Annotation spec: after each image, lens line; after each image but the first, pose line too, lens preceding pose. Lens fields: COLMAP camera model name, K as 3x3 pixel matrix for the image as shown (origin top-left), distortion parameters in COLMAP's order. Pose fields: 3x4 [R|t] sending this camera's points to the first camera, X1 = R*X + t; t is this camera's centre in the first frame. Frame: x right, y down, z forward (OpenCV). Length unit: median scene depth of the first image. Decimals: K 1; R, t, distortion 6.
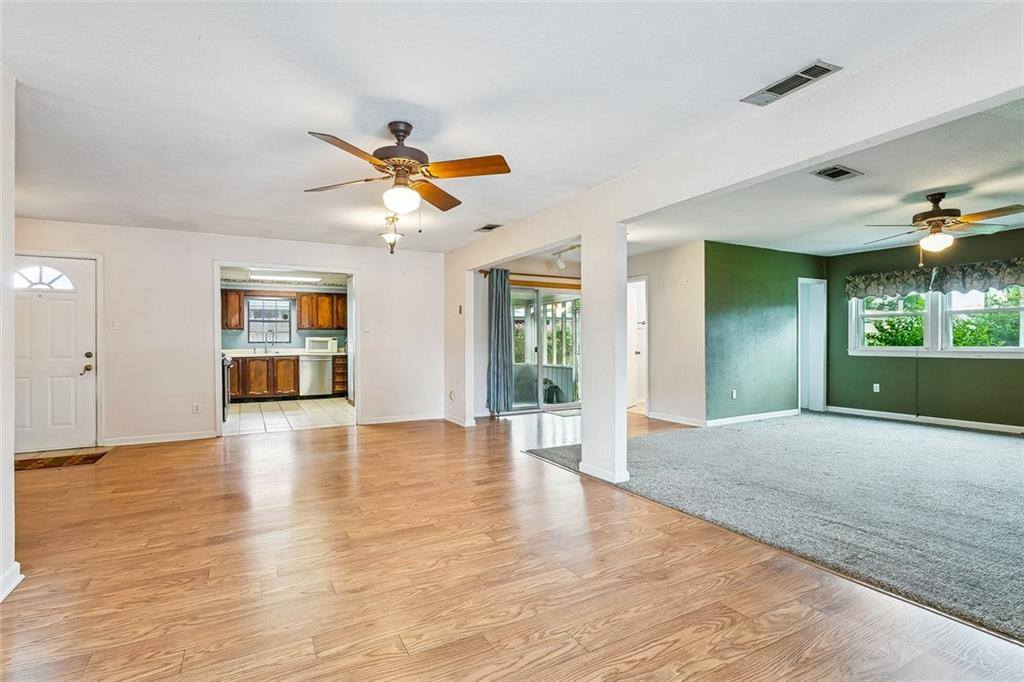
lens RADIAL K [[485.7, 0, 512.0], [0, 485.7, 341.0], [0, 0, 1]] dist [0.001039, -0.000016]
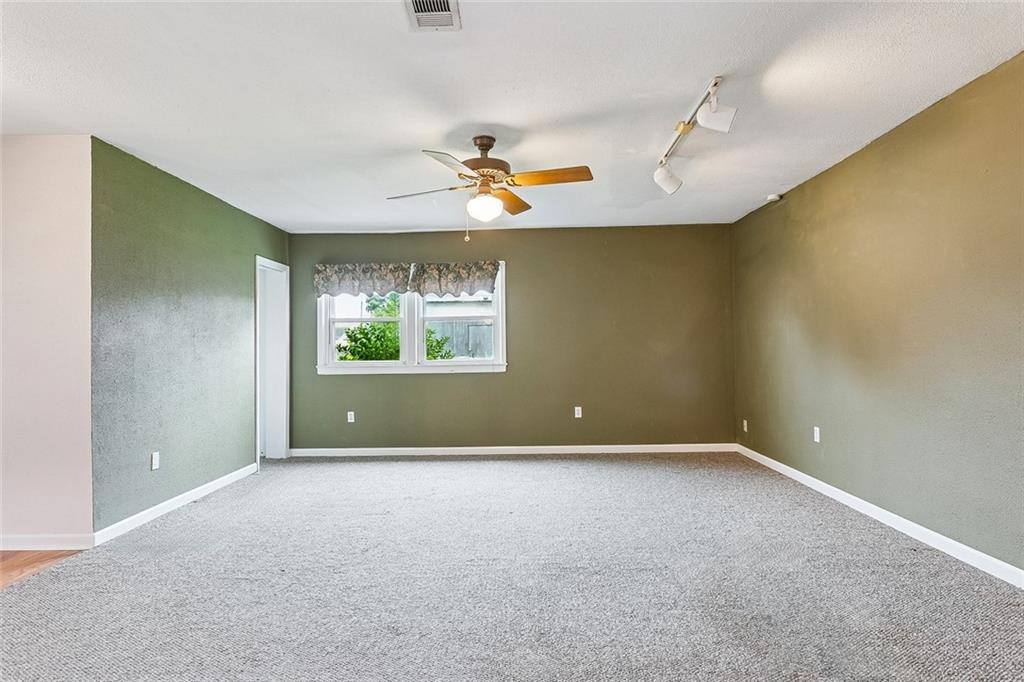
lens RADIAL K [[570.6, 0, 510.4], [0, 570.6, 336.9], [0, 0, 1]] dist [-0.001507, 0.000346]
pose [[0.513880, 0.017443, 0.857684, 0.131228], [0.011814, 0.999555, -0.027406, 0.000786], [-0.857780, 0.024216, 0.513445, 0.361386]]
